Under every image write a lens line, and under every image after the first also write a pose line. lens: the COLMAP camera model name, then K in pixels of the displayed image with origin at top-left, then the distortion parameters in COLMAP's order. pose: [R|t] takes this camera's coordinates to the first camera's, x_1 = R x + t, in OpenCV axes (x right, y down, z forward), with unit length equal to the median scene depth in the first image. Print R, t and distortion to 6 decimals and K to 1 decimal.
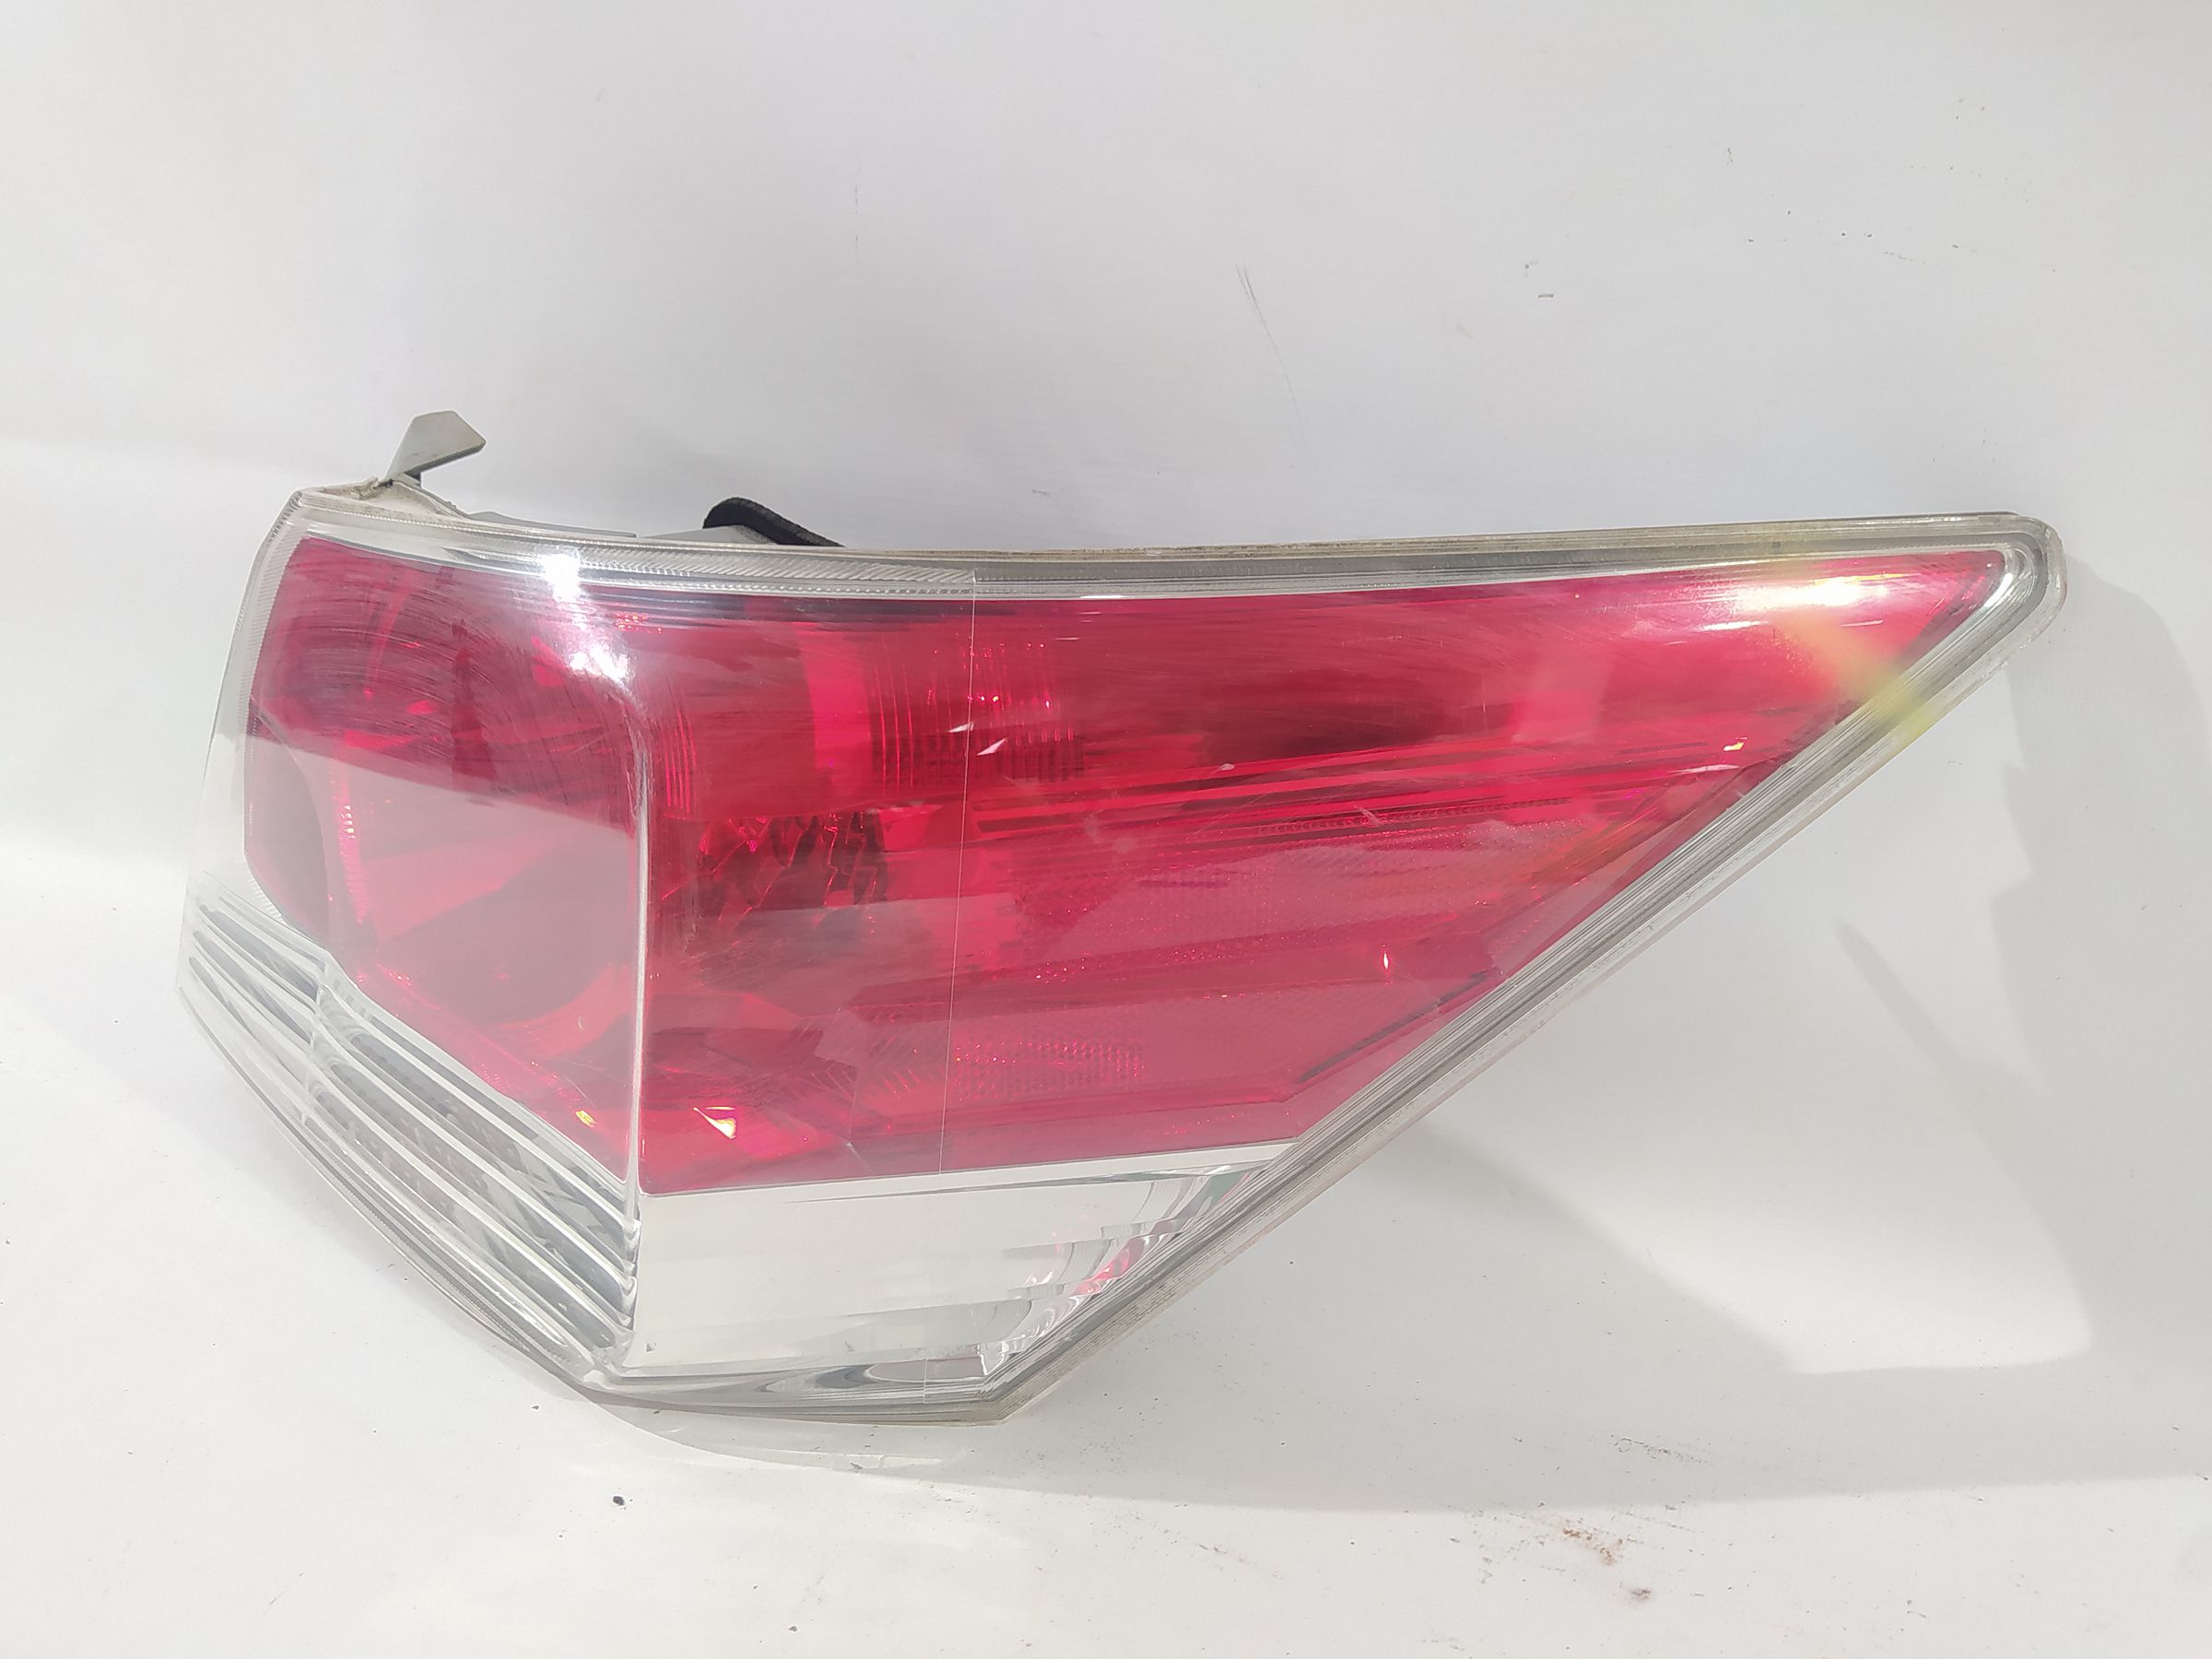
lens RADIAL K [[1664.4, 0, 1142.8], [0, 1664.4, 864.8], [0, 0, 1]] dist [0.030955, -0.030957]
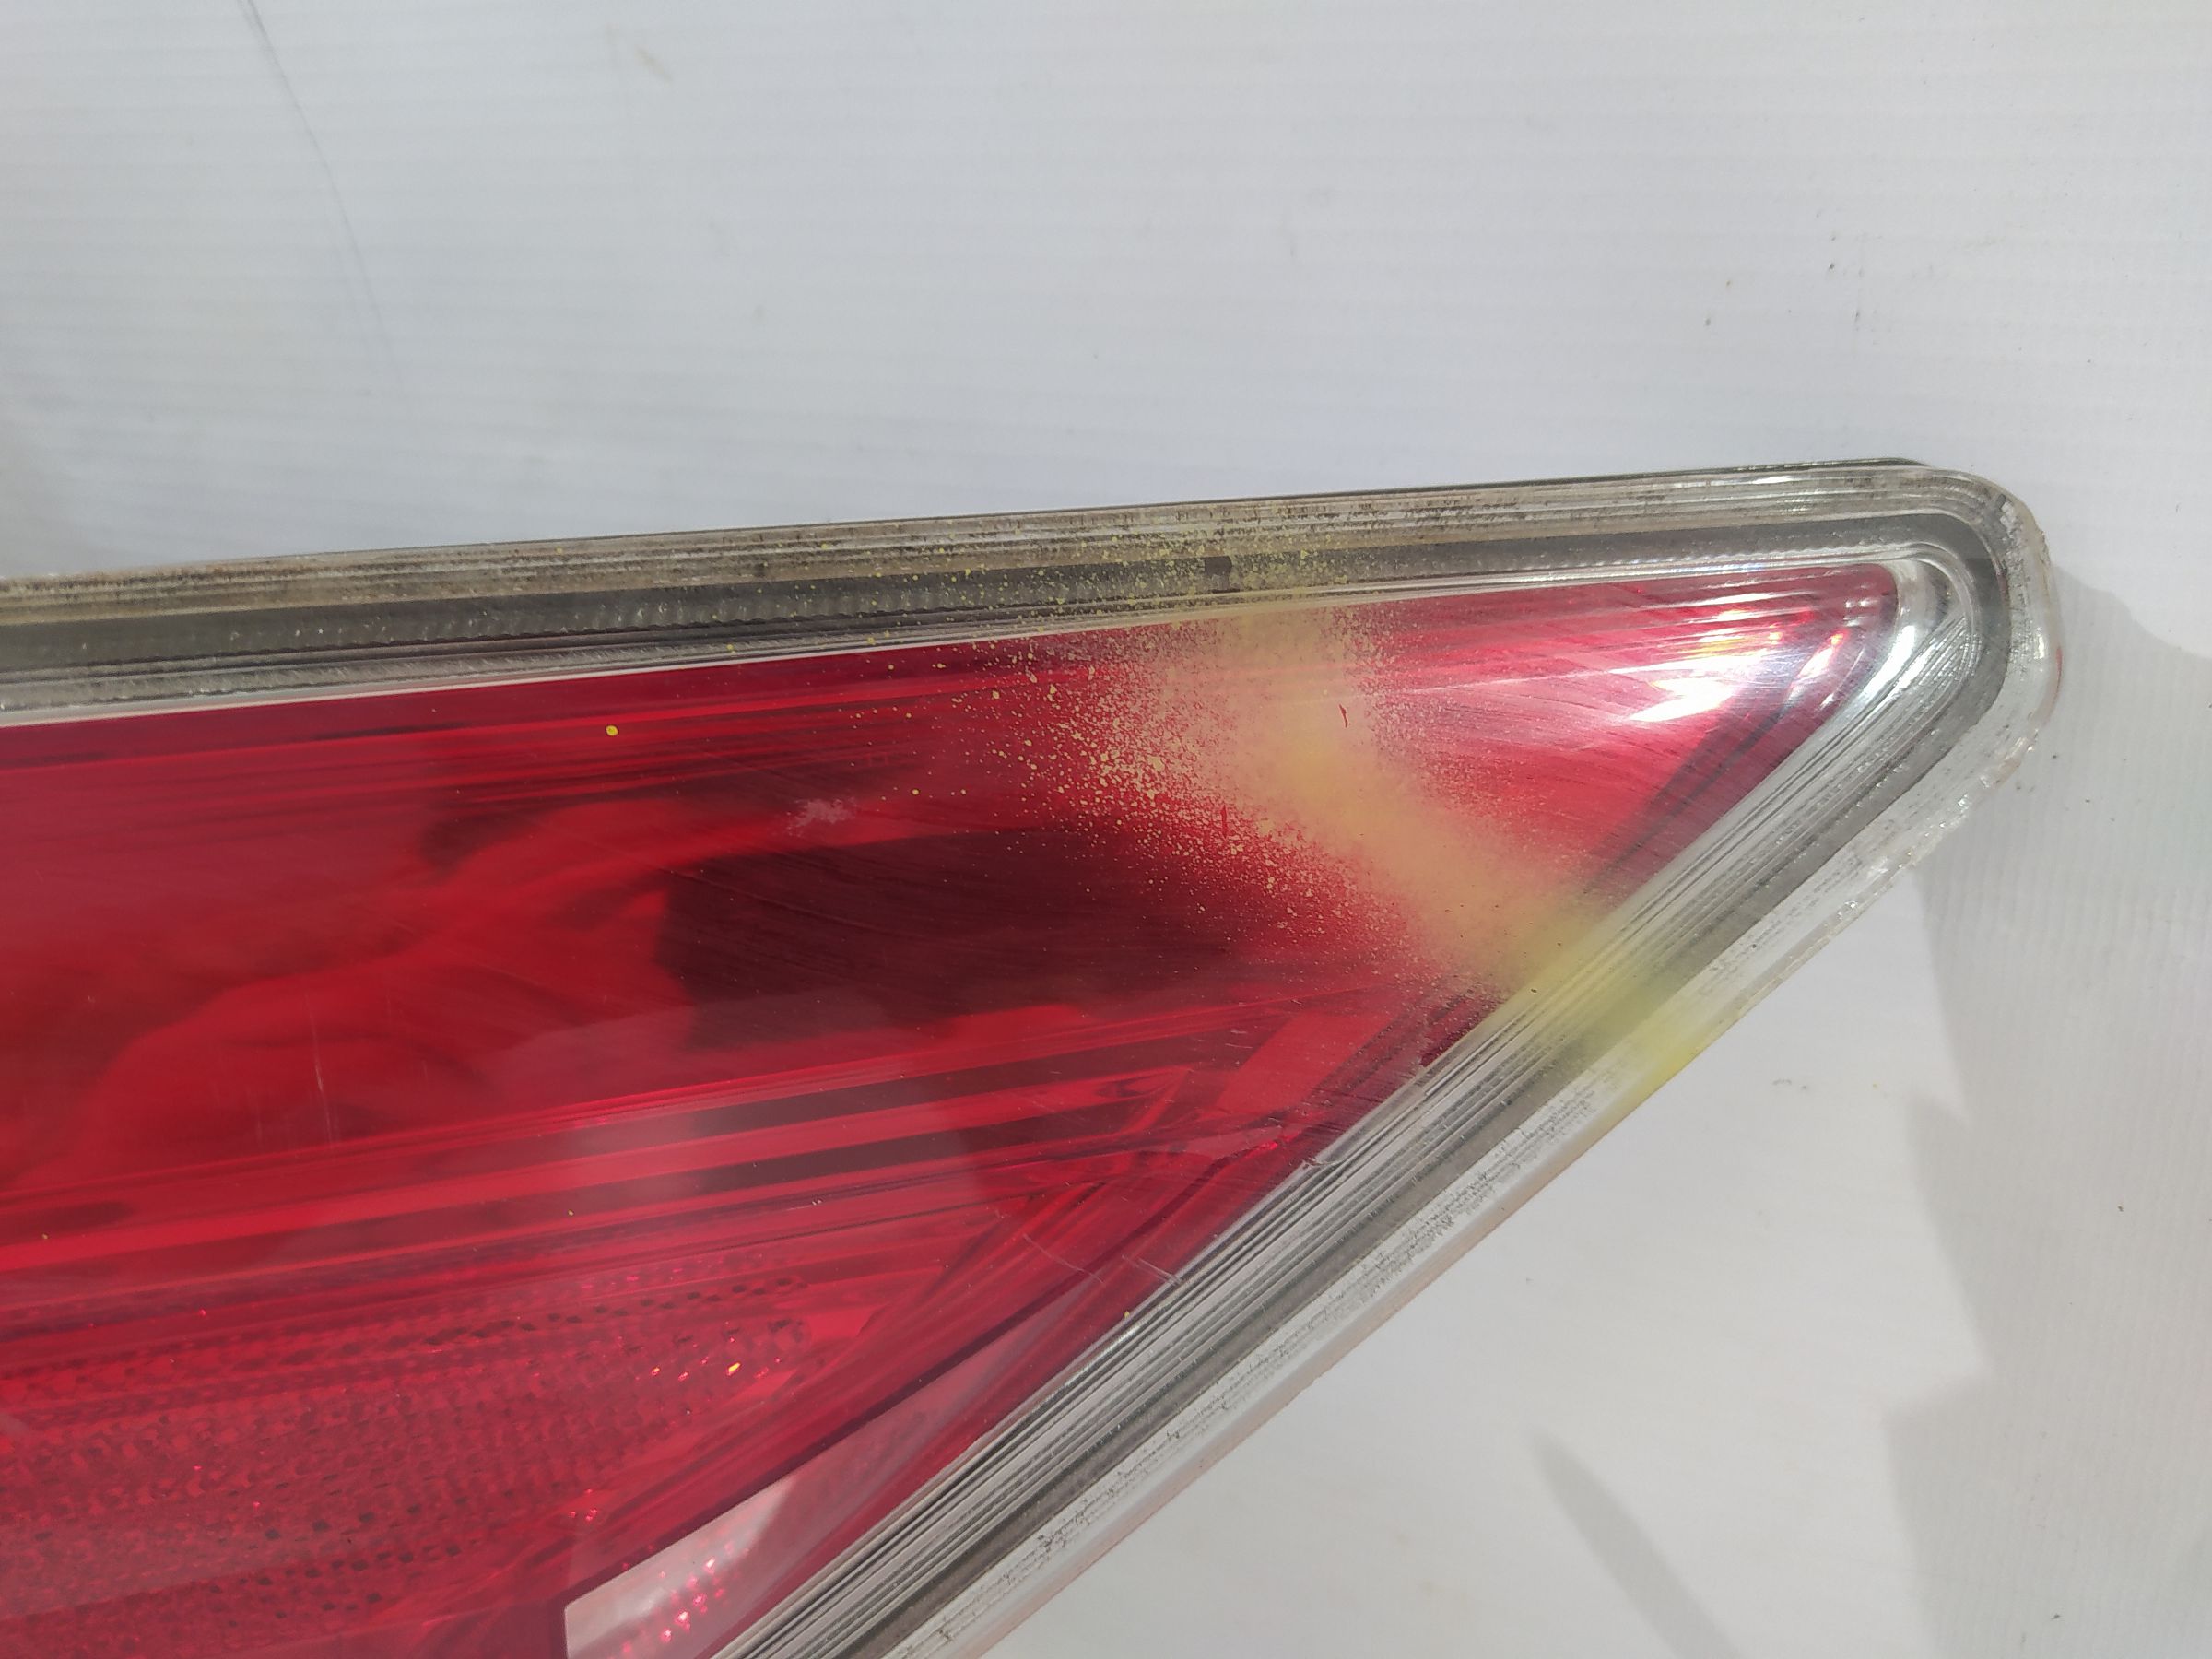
lens RADIAL K [[1664.4, 0, 1114.3], [0, 1664.4, 842.5], [0, 0, 1]] dist [0.030955, -0.030957]
pose [[0.999755, -0.020235, 0.008980, 0.340910], [0.020255, 0.999793, -0.002167, -0.130149], [-0.008935, 0.002348, 0.999957, 0.638134]]
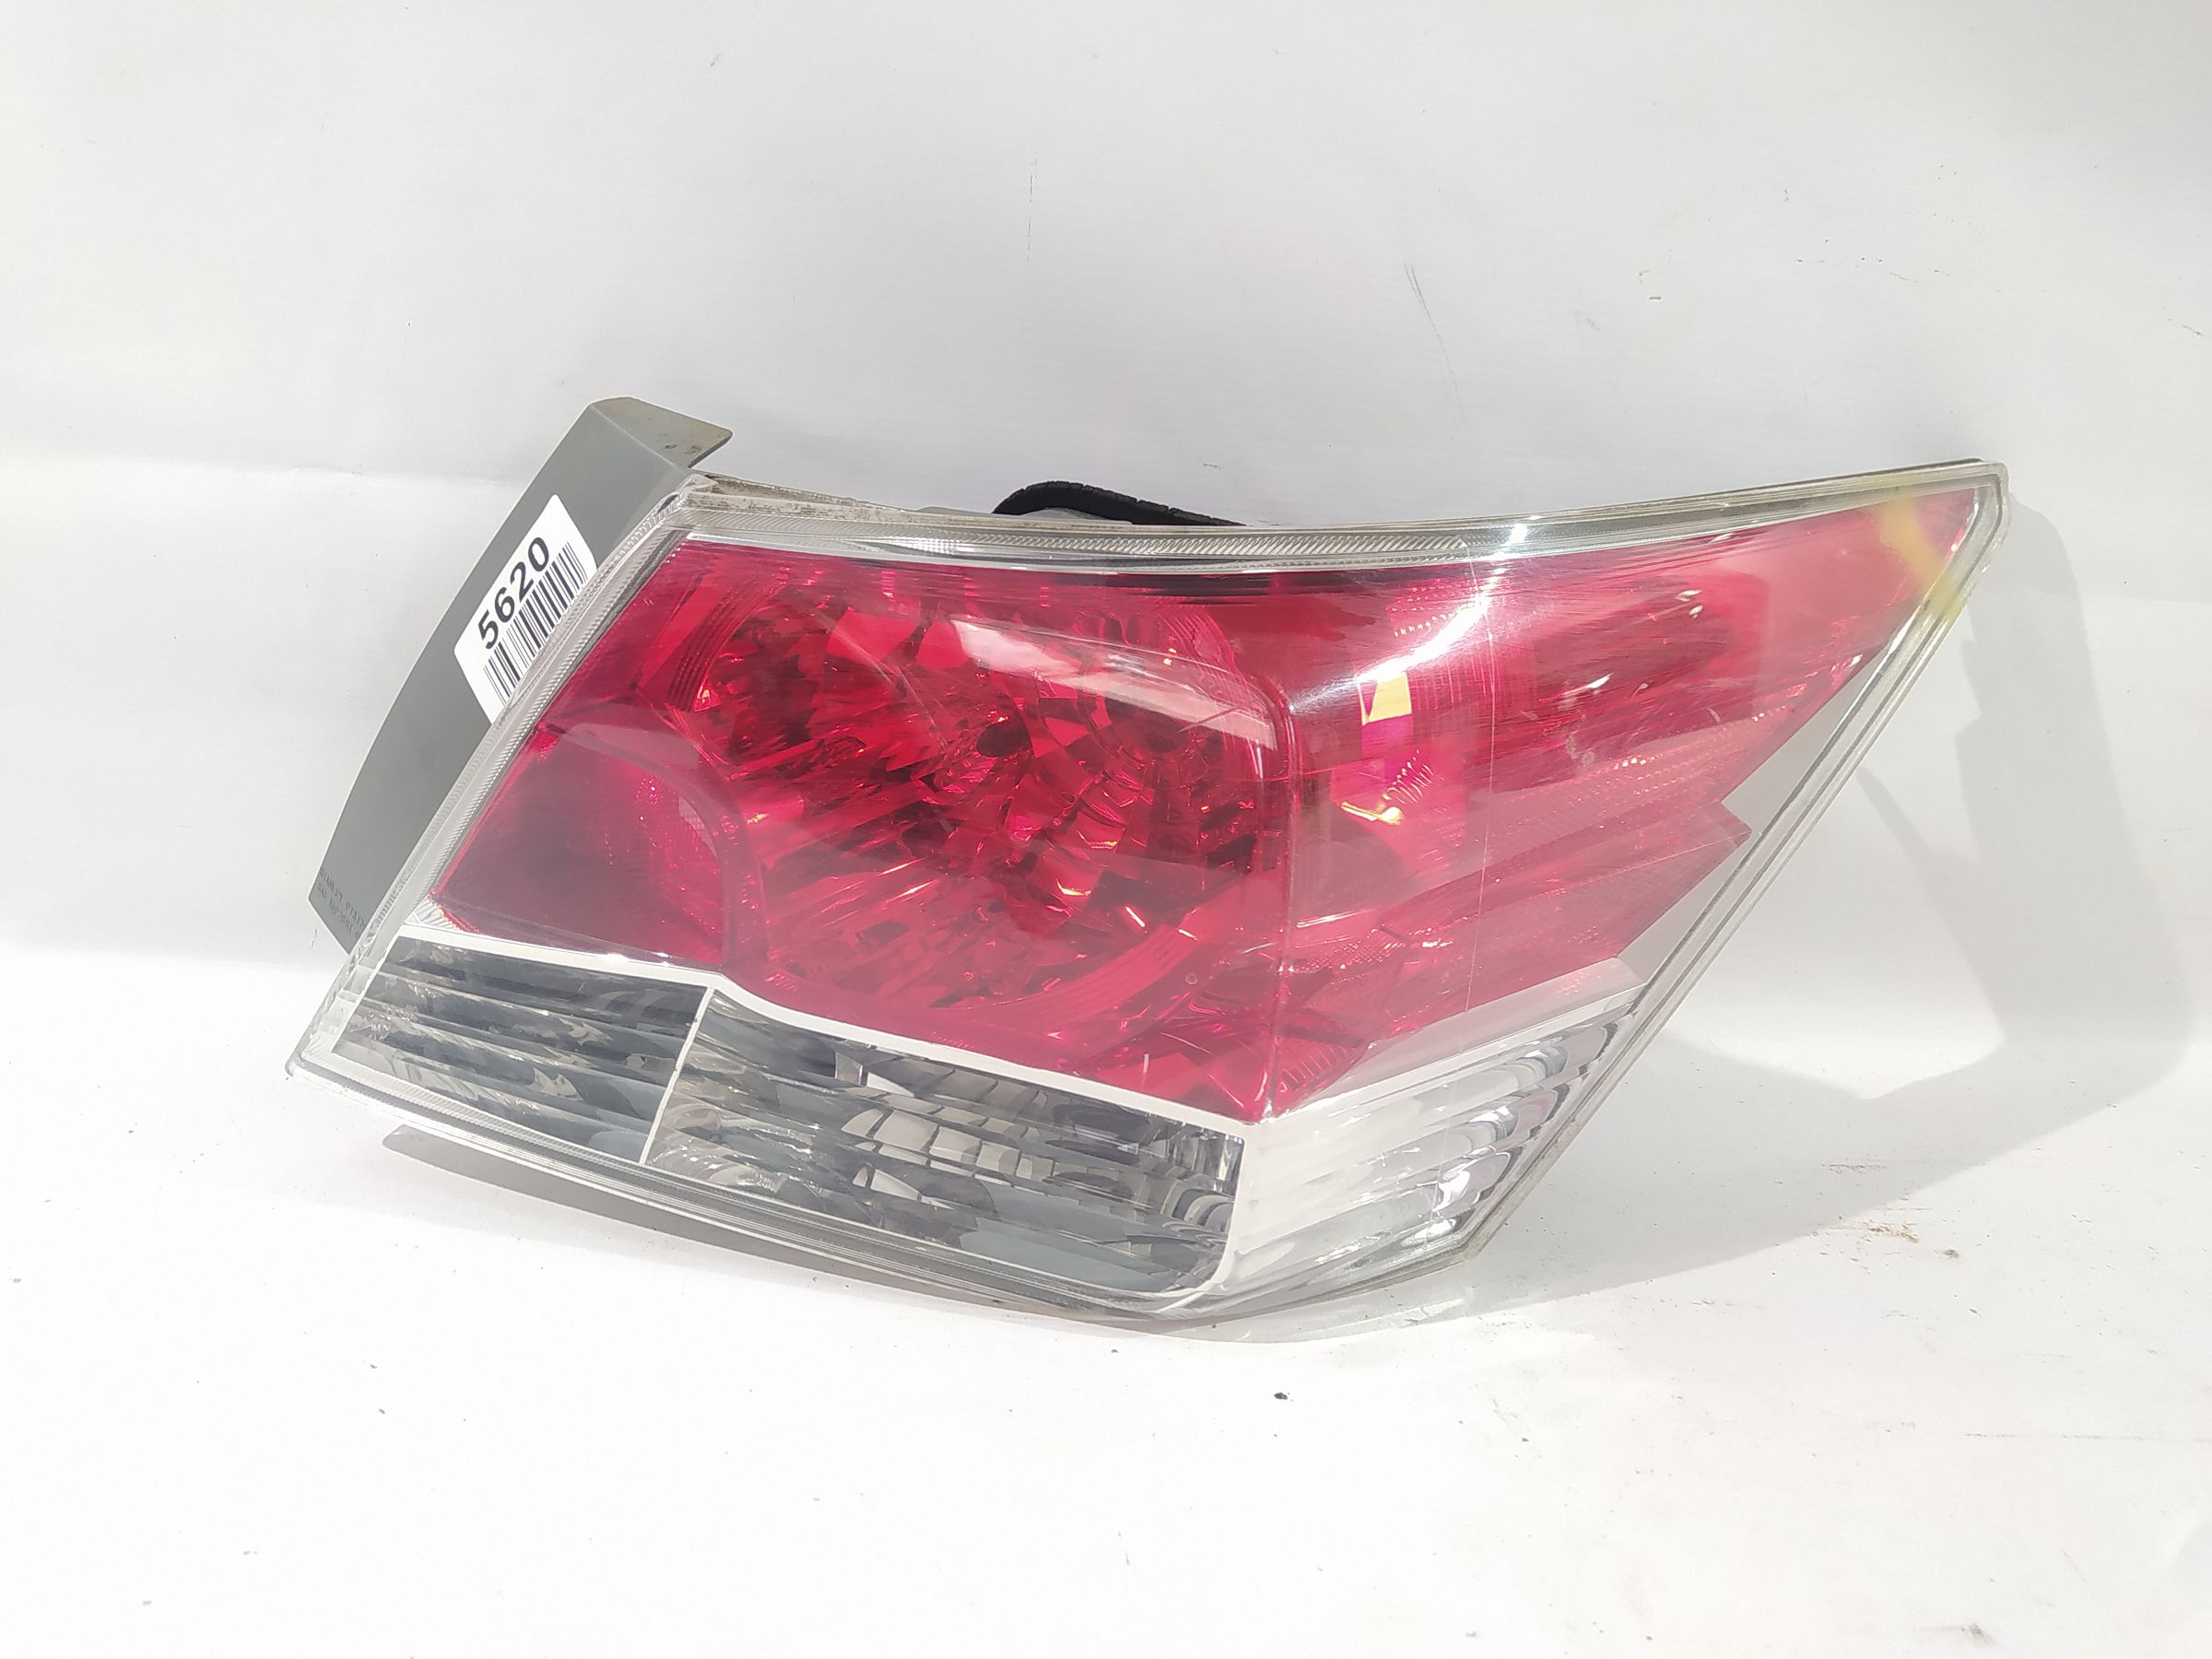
lens RADIAL K [[1664.4, 0, 1128.3], [0, 1664.4, 863.2], [0, 0, 1]] dist [0.030955, -0.030957]
pose [[0.889448, -0.134517, 0.436792, -0.788190], [0.120523, 0.990911, 0.059743, -0.045198], [-0.440859, -0.000495, 0.897576, 0.049072]]
